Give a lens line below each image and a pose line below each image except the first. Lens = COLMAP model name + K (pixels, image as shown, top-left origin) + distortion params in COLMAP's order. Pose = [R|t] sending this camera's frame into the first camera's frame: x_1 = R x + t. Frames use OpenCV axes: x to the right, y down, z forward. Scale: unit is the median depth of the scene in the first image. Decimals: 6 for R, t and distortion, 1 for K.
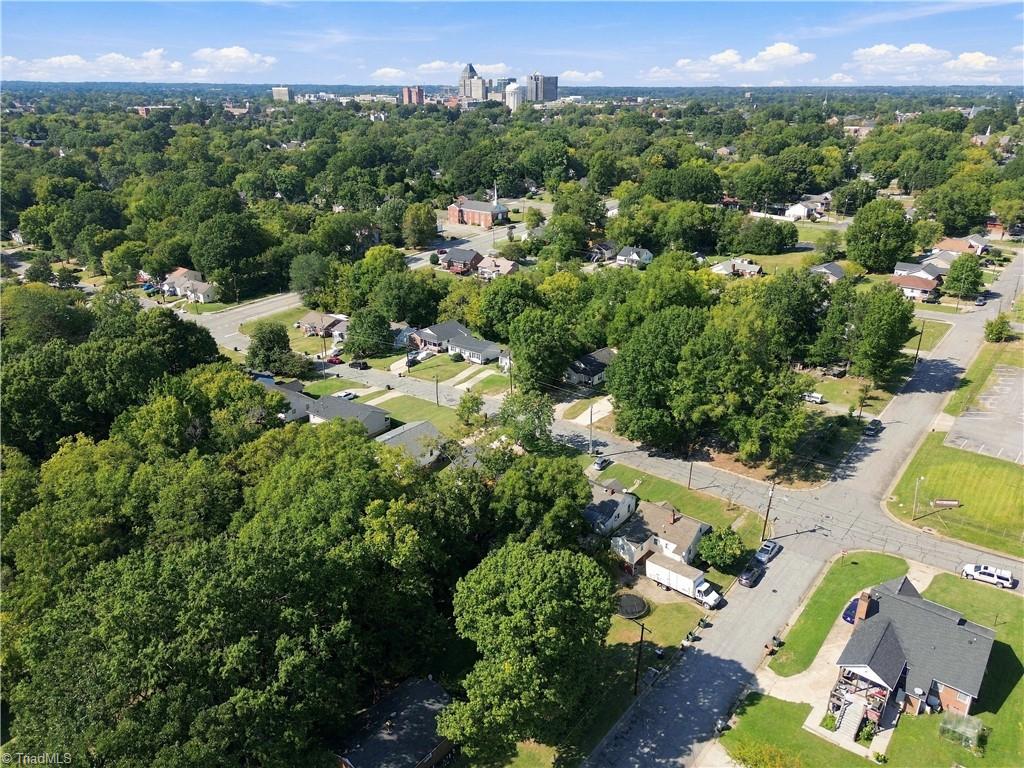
lens RADIAL K [[725.0, 0, 513.5], [0, 725.0, 383.2], [0, 0, 1]] dist [0.067323, -0.061781]
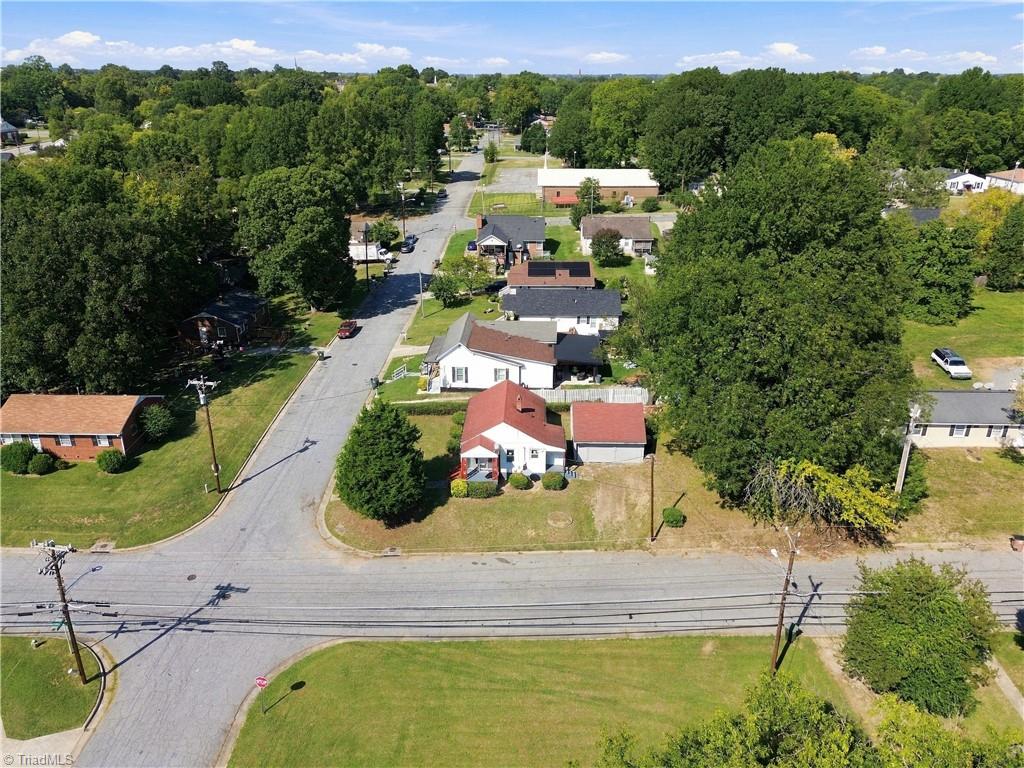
lens RADIAL K [[725.0, 0, 513.5], [0, 725.0, 383.2], [0, 0, 1]] dist [0.067323, -0.061781]
pose [[0.791323, -0.236006, 0.564011, -0.169174], [0.228258, 0.969833, 0.085567, 0.195394], [-0.567191, 0.061029, 0.821322, -0.128209]]
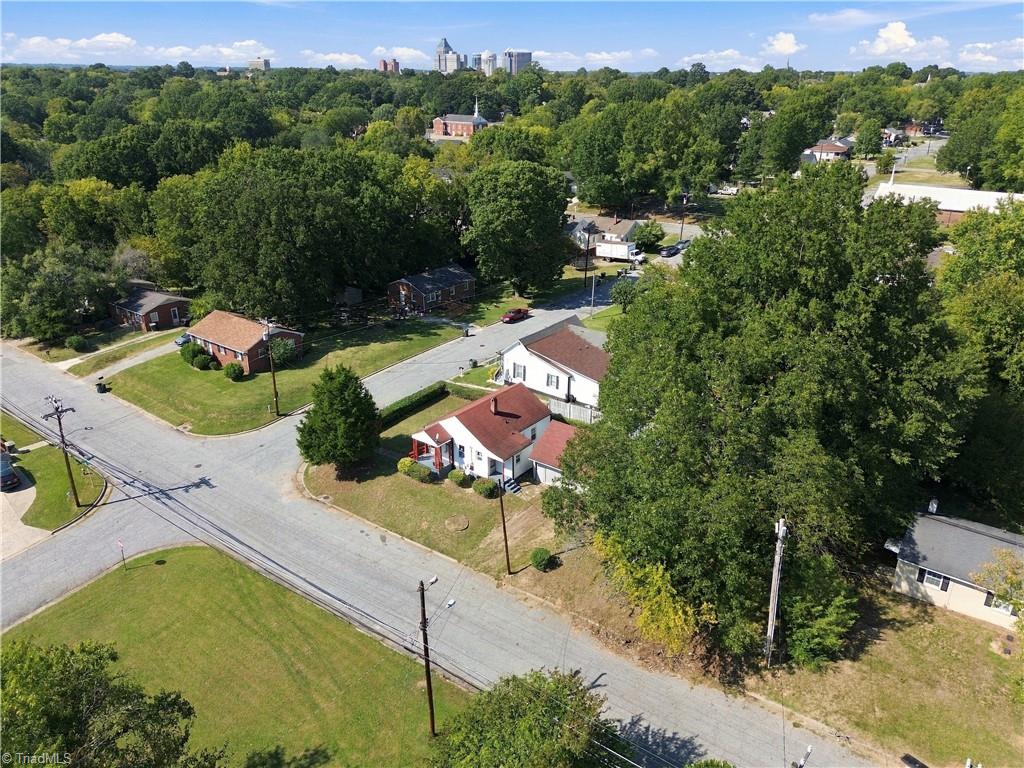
lens RADIAL K [[725.0, 0, 513.5], [0, 725.0, 383.2], [0, 0, 1]] dist [0.067323, -0.061781]
pose [[0.999452, -0.010034, 0.031537, -0.011168], [0.009585, 0.999851, 0.014349, 0.215175], [-0.031677, -0.014039, 0.999400, -0.178723]]
